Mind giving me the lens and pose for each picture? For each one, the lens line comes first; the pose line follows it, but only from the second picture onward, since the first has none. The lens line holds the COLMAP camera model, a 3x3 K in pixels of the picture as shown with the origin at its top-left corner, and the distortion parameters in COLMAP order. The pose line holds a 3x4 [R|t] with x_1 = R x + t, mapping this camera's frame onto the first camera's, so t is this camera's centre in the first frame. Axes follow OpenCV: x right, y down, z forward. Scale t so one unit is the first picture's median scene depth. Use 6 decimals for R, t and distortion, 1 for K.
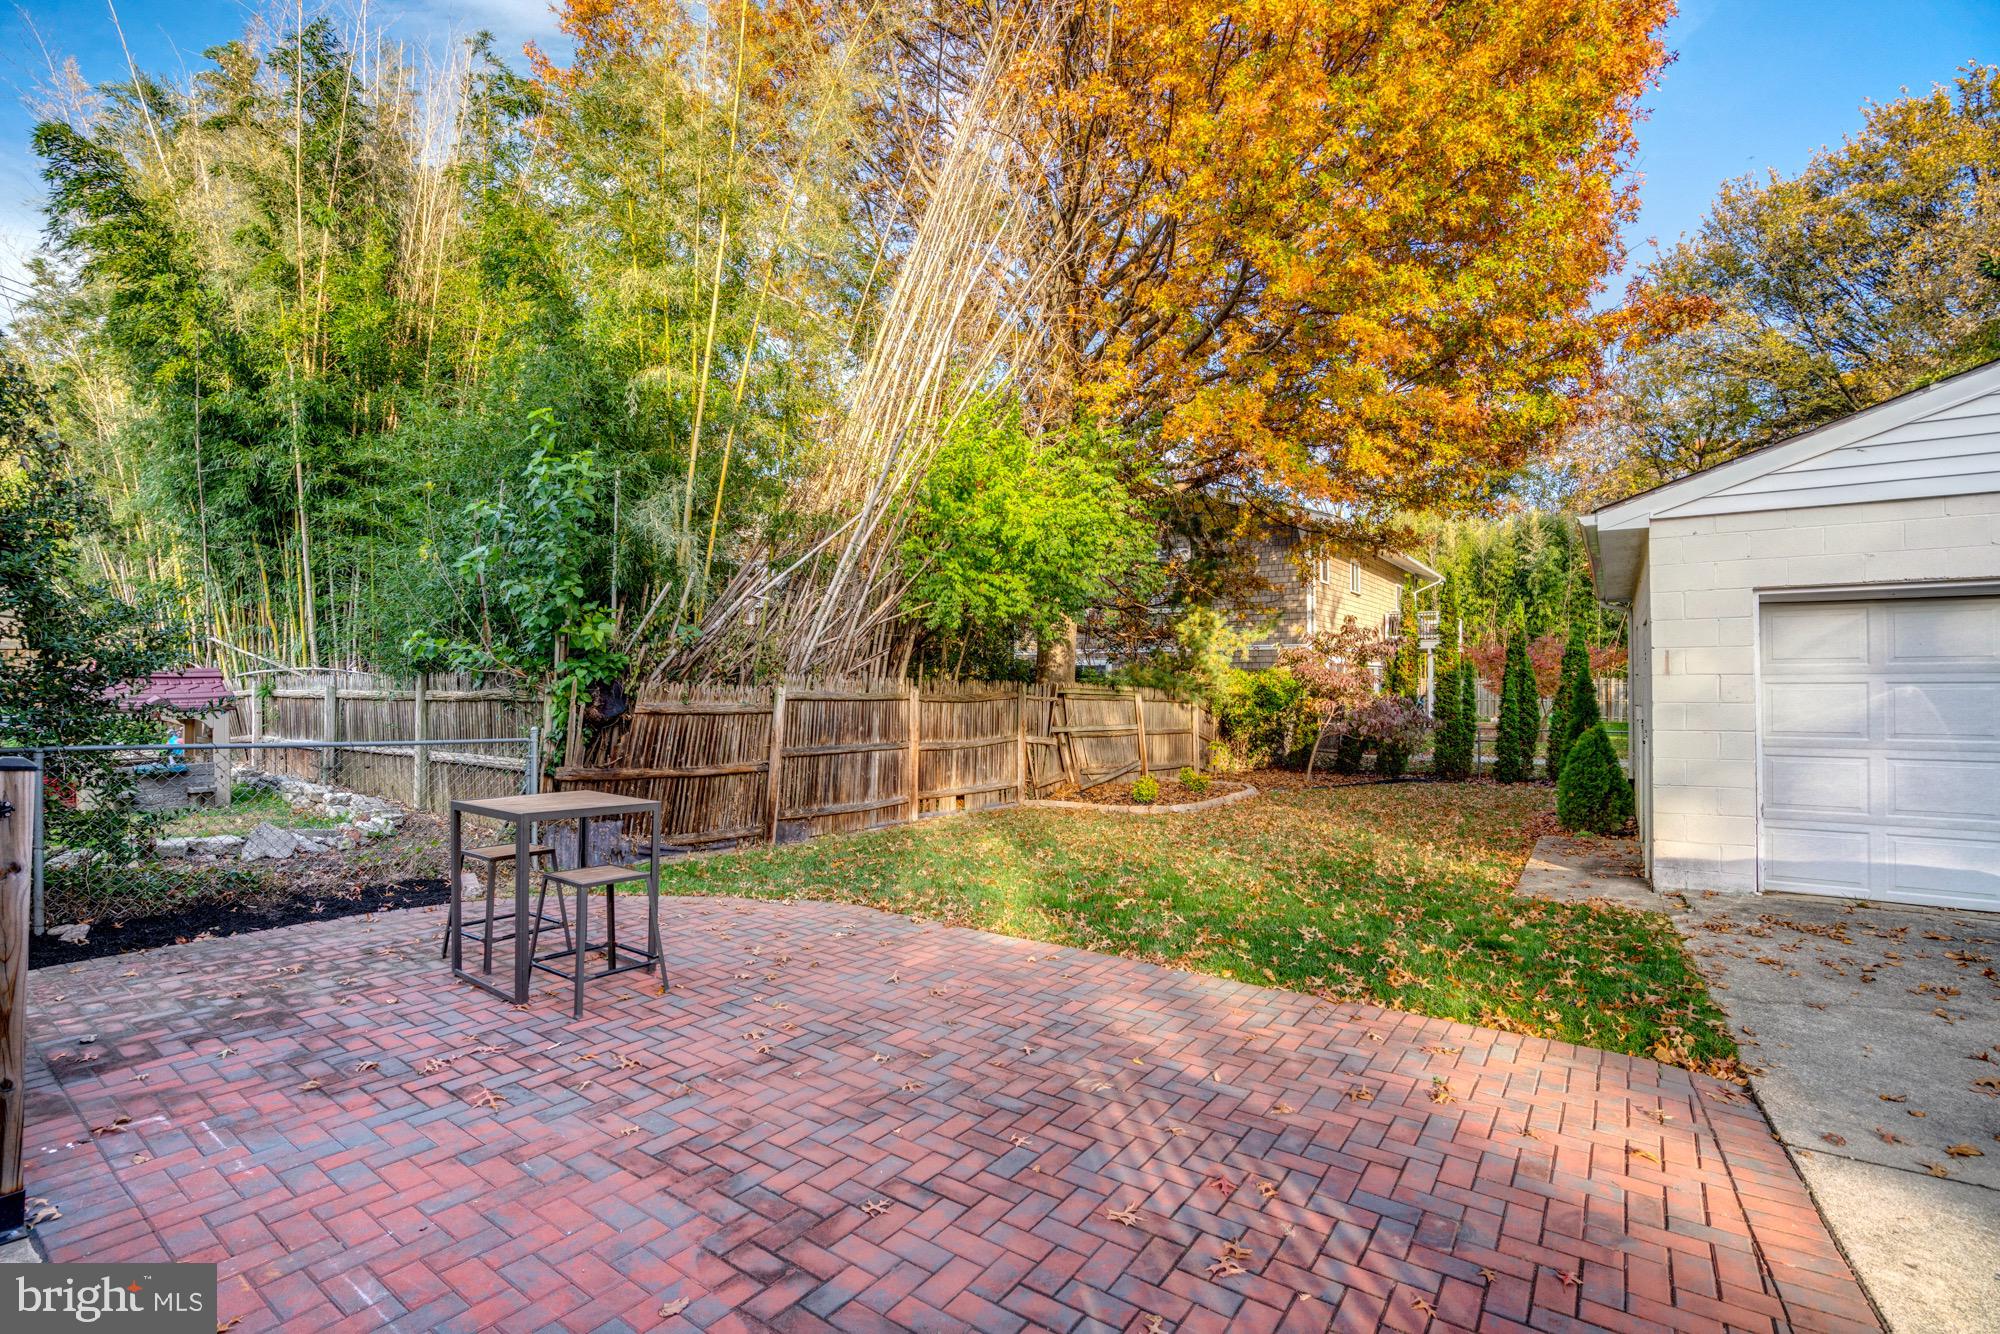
lens RADIAL K [[960.1, 0, 987.6], [0, 960.1, 683.9], [0, 0, 1]] dist [-0.042434, 0.023045]
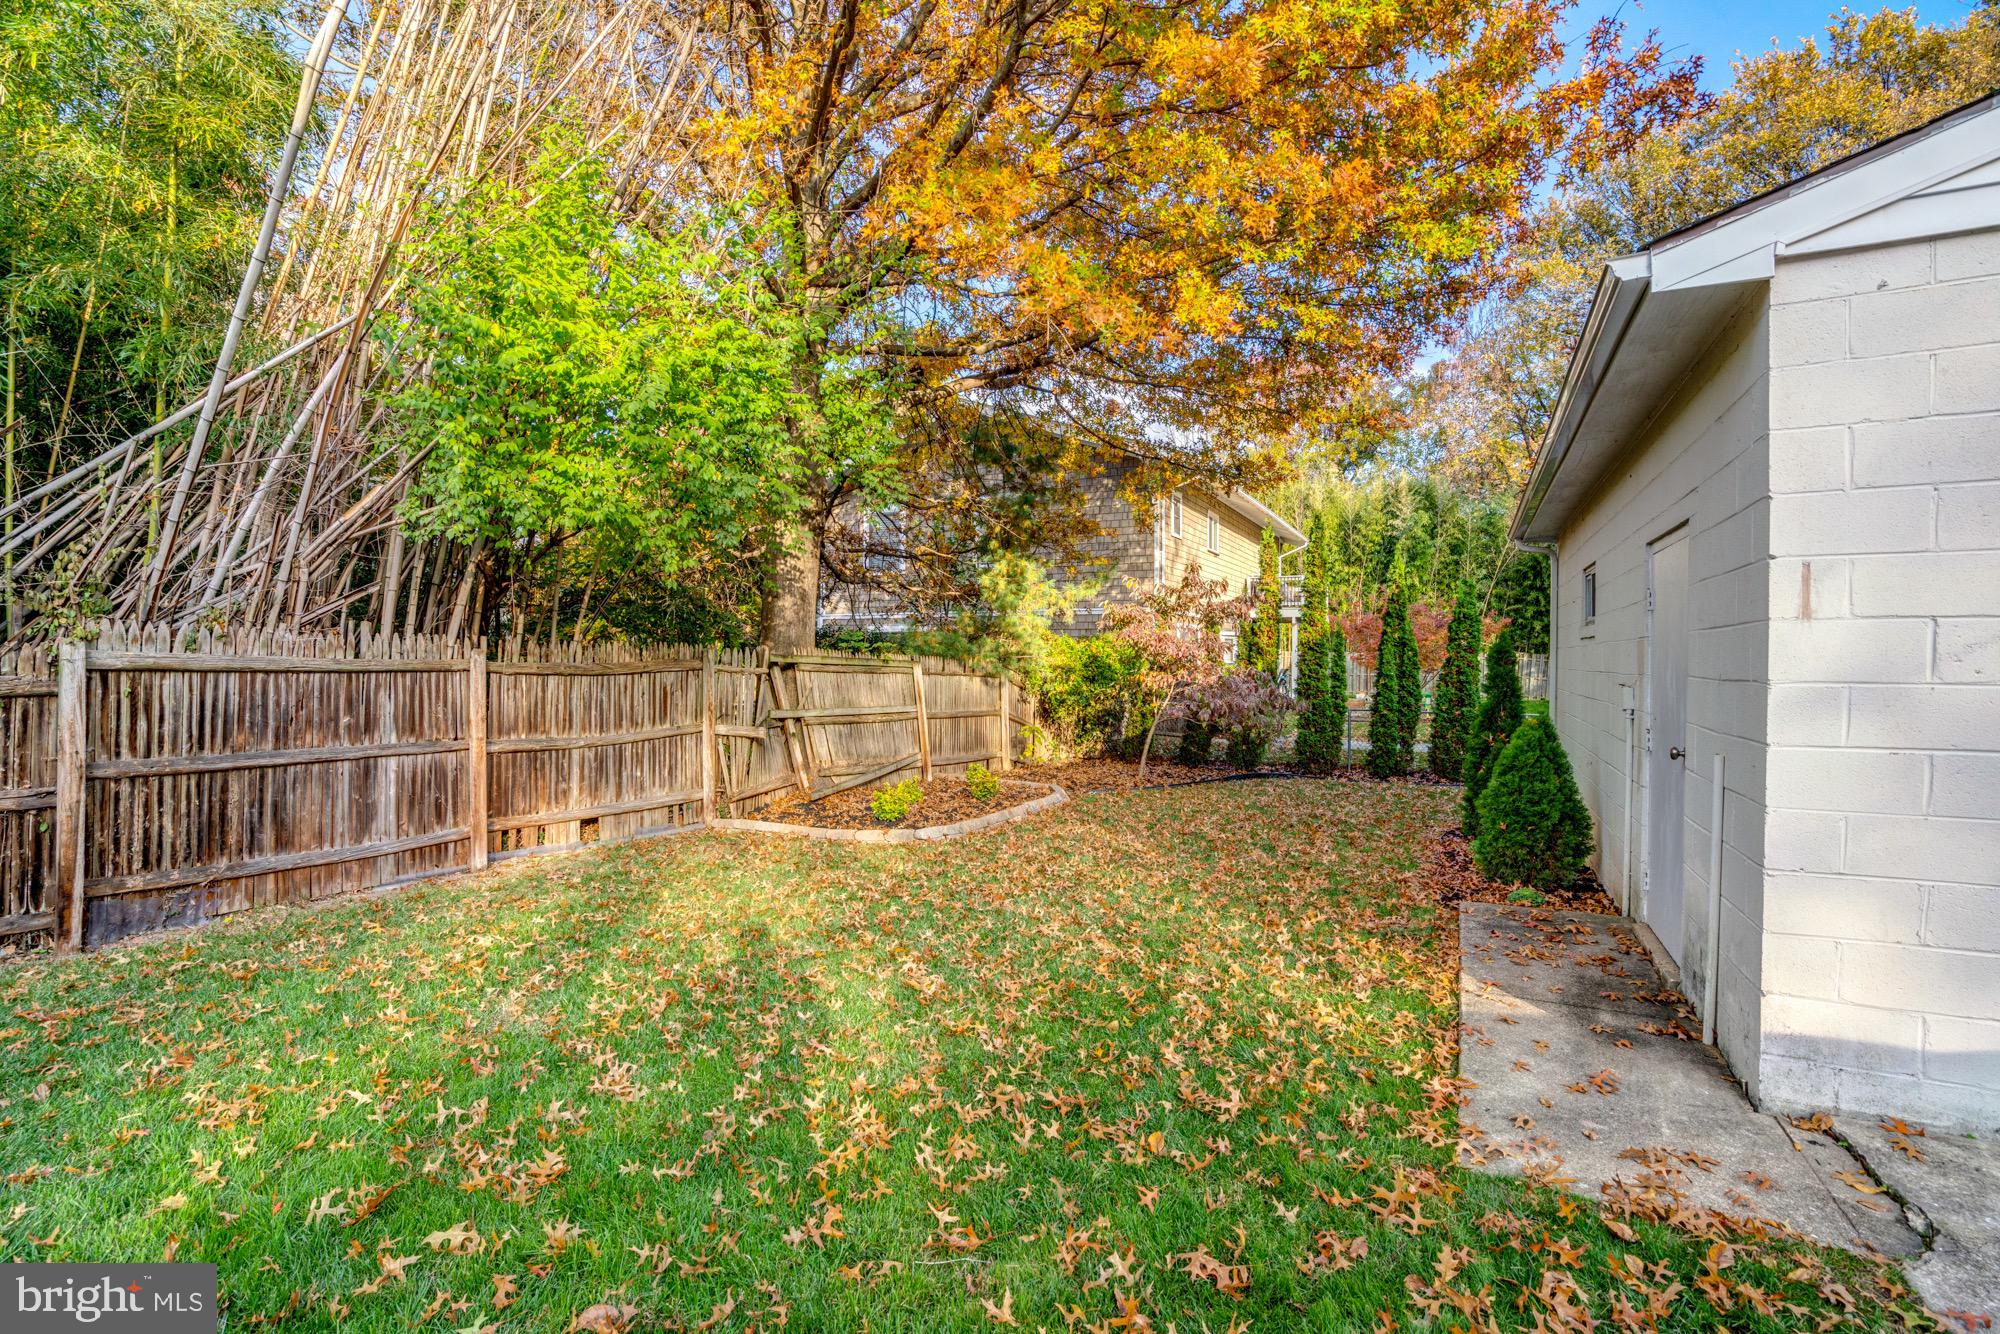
lens RADIAL K [[951.0, 0, 989.6], [0, 951.0, 672.6], [0, 0, 1]] dist [-0.043348, 0.032043]
pose [[0.992552, 0.004097, 0.121750, 0.116655], [-0.006130, 0.999848, 0.016324, 0.003985], [-0.121664, -0.016949, 0.992427, 0.244460]]
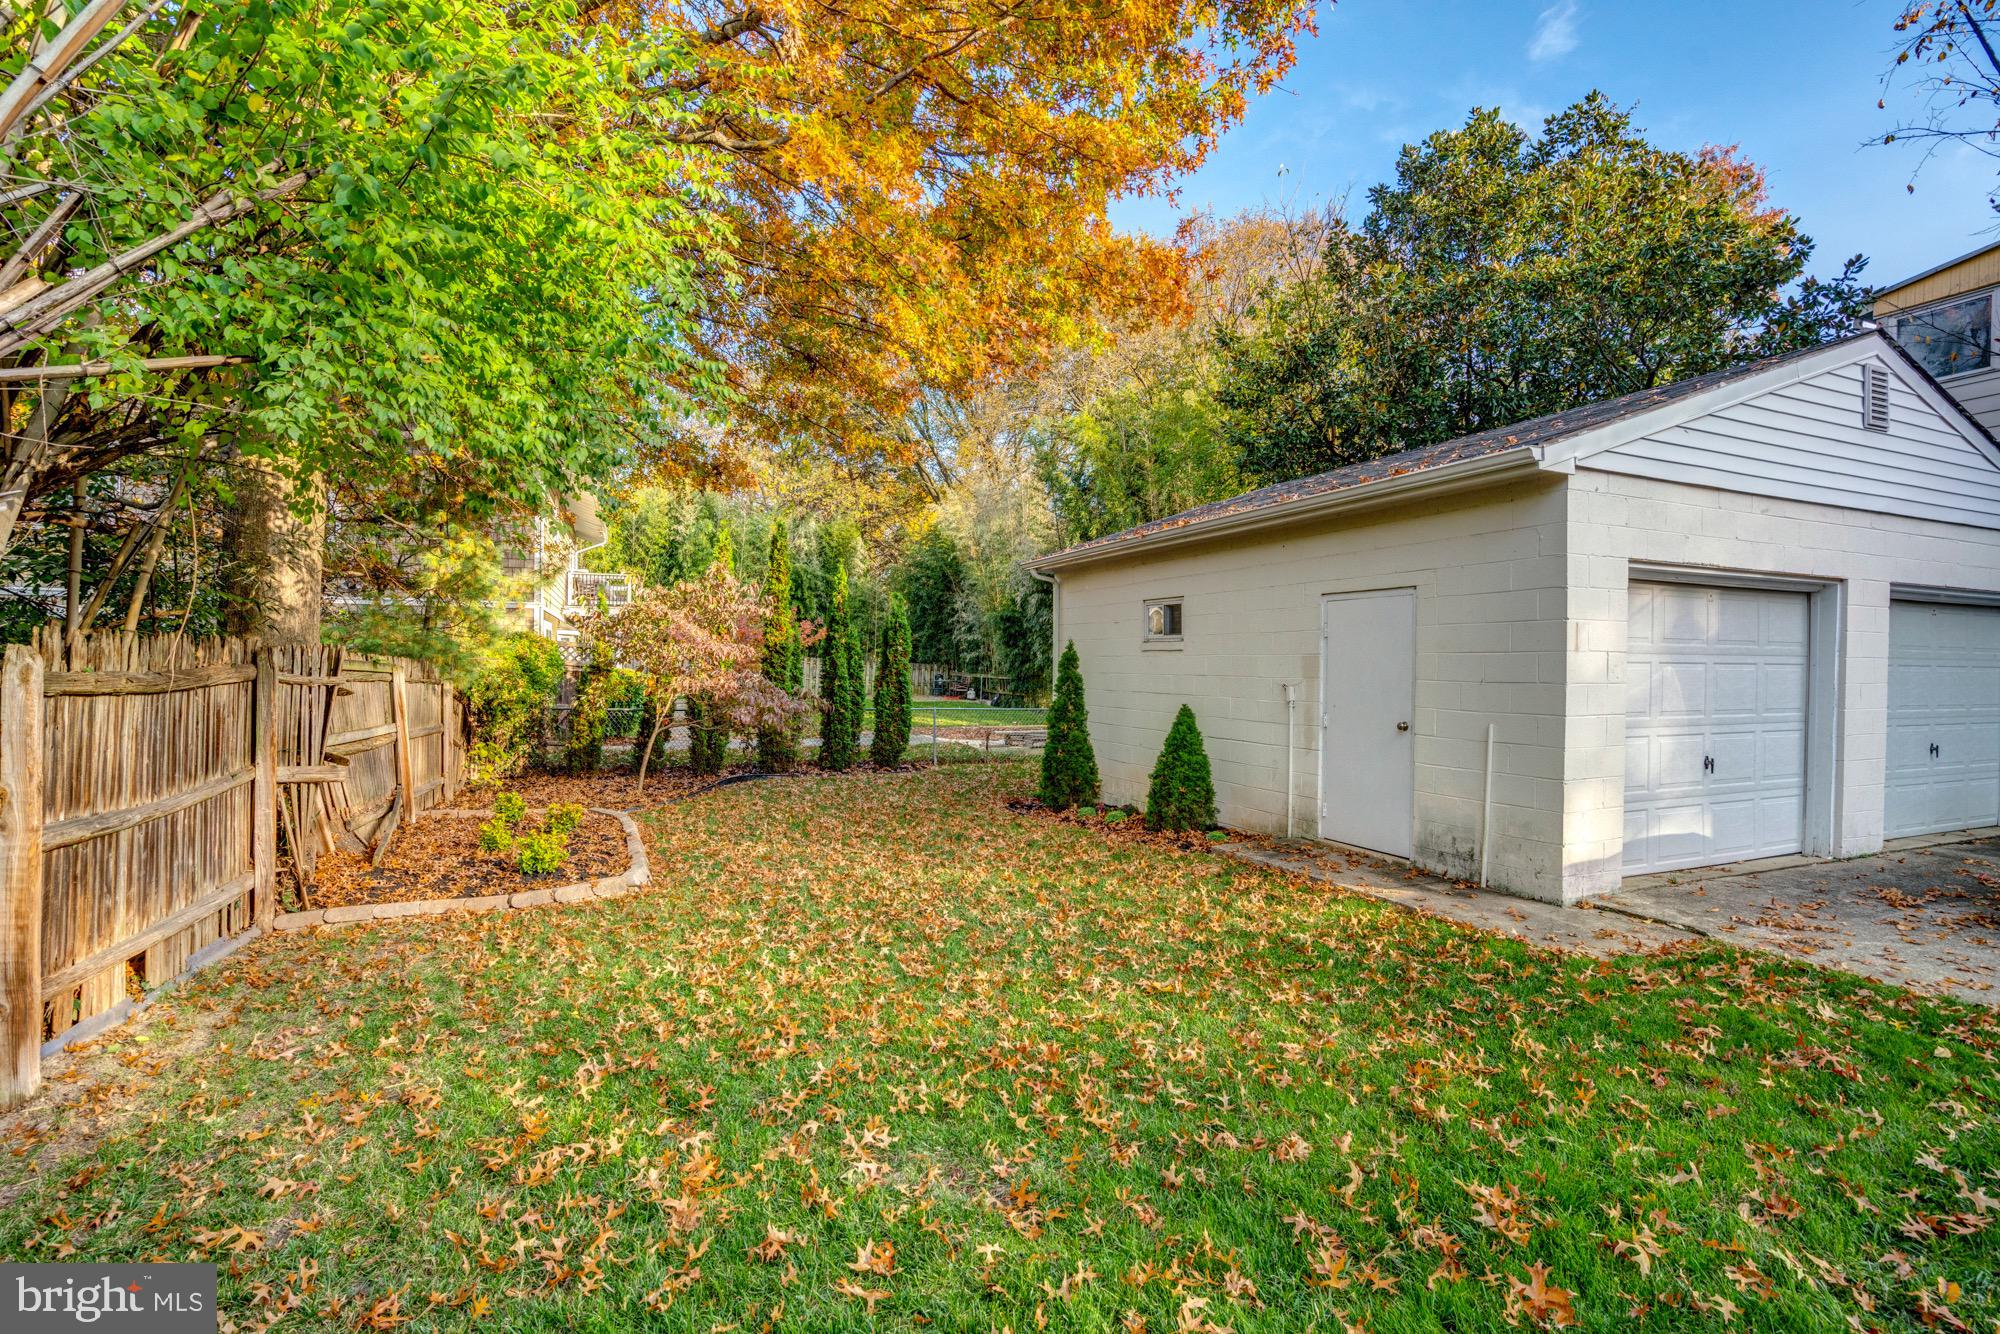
lens RADIAL K [[938.0, 0, 1027.2], [0, 938.0, 677.2], [0, 0, 1]] dist [-0.051343, 0.031052]
pose [[0.529025, -0.005818, 0.848586, -0.100983], [-0.011299, 0.999840, 0.013899, 0.003169], [-0.848531, -0.016941, 0.528874, 0.387851]]
